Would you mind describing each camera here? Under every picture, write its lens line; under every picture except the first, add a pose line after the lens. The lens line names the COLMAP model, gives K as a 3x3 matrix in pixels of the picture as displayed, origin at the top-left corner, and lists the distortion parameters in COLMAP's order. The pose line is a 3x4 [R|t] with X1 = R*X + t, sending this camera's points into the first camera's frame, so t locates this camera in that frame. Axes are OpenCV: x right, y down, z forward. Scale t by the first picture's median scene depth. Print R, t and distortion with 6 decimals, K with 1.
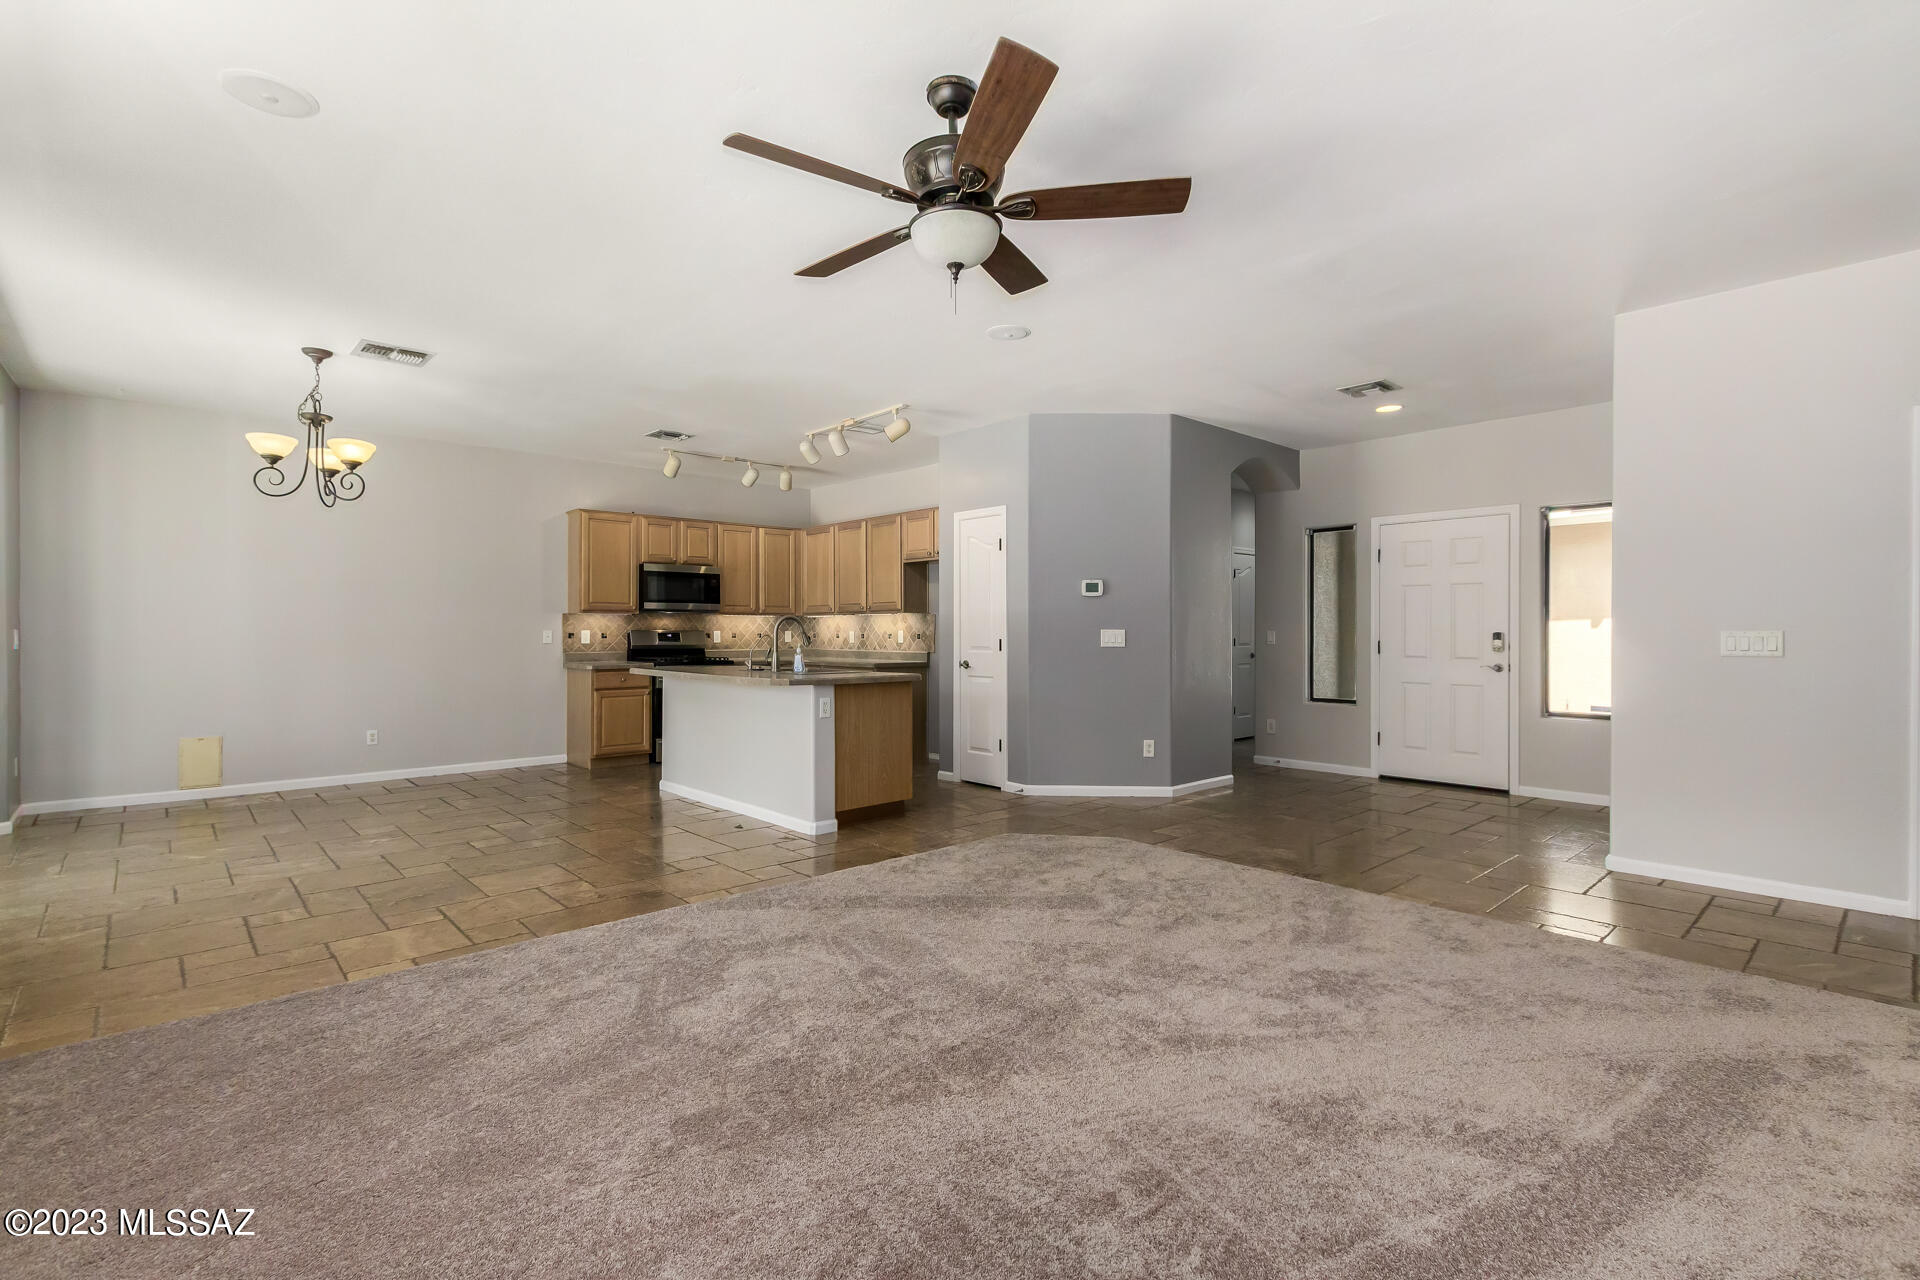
lens RADIAL K [[888.7, 0, 958.3], [0, 888.7, 629.0], [0, 0, 1]] dist [0.005202, 0.000102]
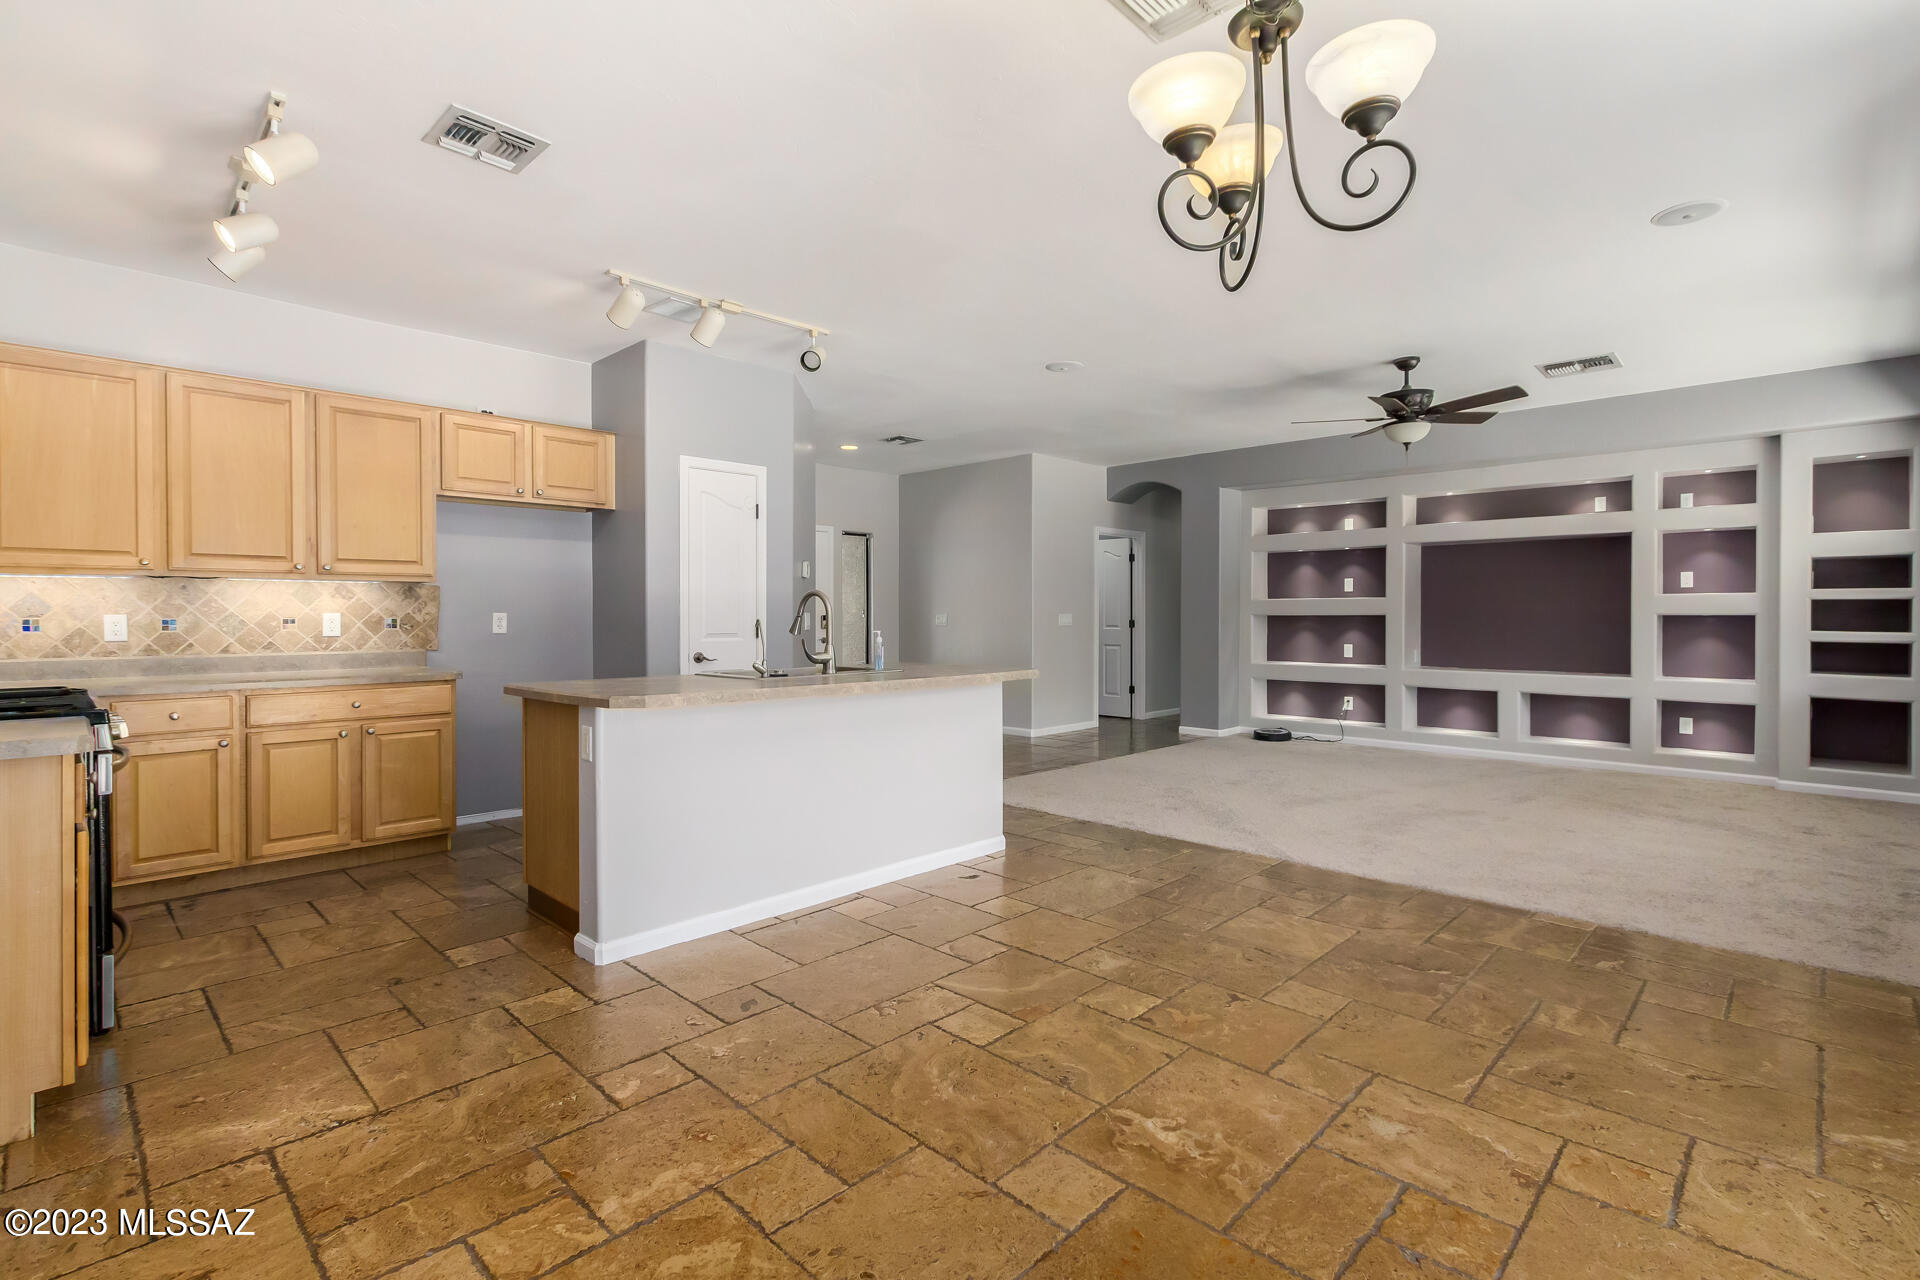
lens RADIAL K [[888.7, 0, 945.1], [0, 888.7, 623.4], [0, 0, 1]] dist [0.005202, 0.000102]
pose [[-0.049069, -0.008300, 0.998761, -0.637179], [-0.001557, 0.999965, 0.008233, 0.002757], [-0.998794, -0.001151, -0.049080, 0.678917]]
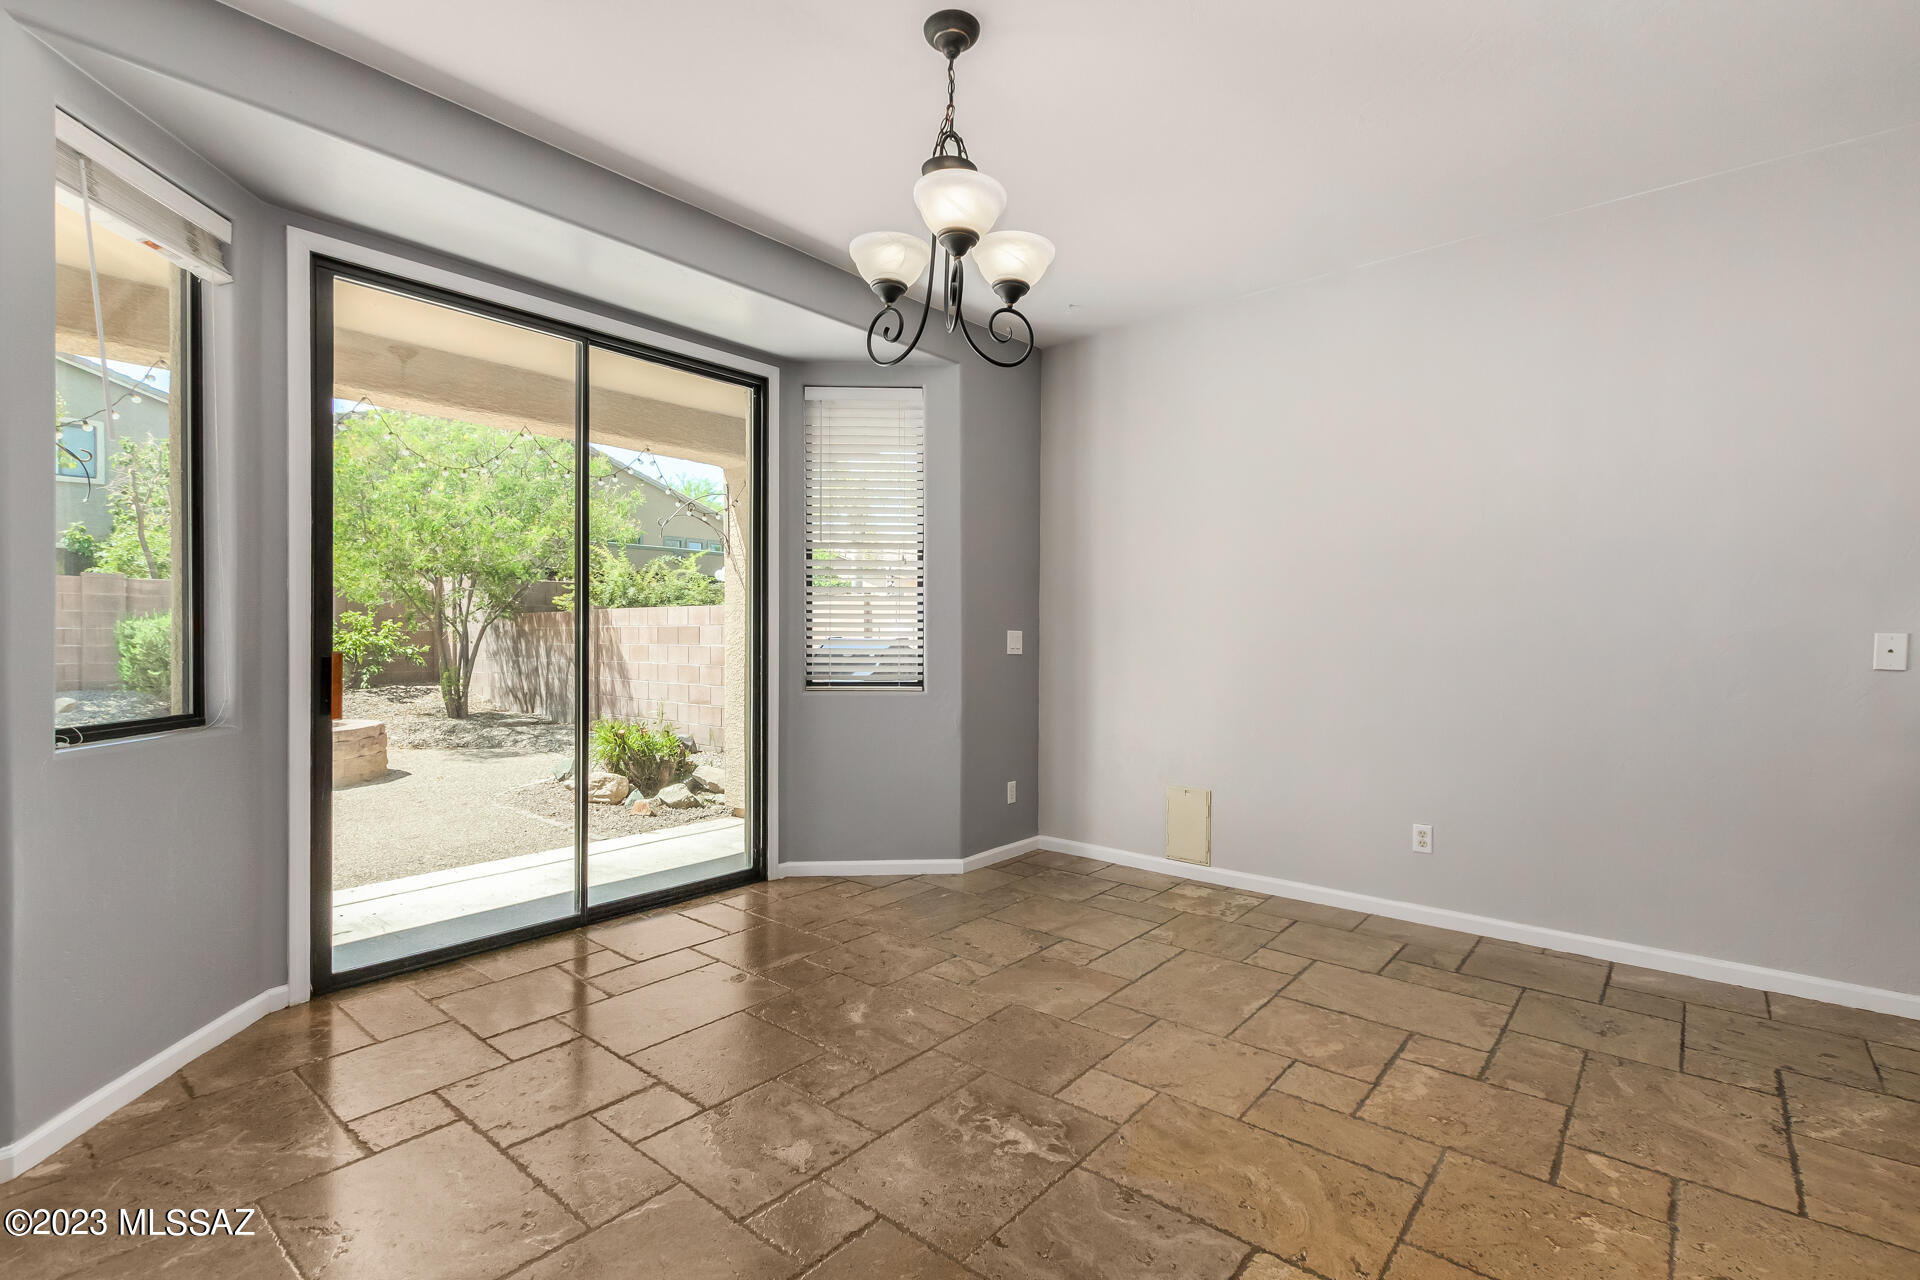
lens RADIAL K [[888.7, 0, 923.1], [0, 888.7, 635.3], [0, 0, 1]] dist [0.005202, 0.000102]
pose [[0.106640, 0.003289, -0.994292, -0.154198], [0.001904, 0.999992, 0.003512, 0.000778], [0.994296, -0.002268, 0.106633, 0.554667]]
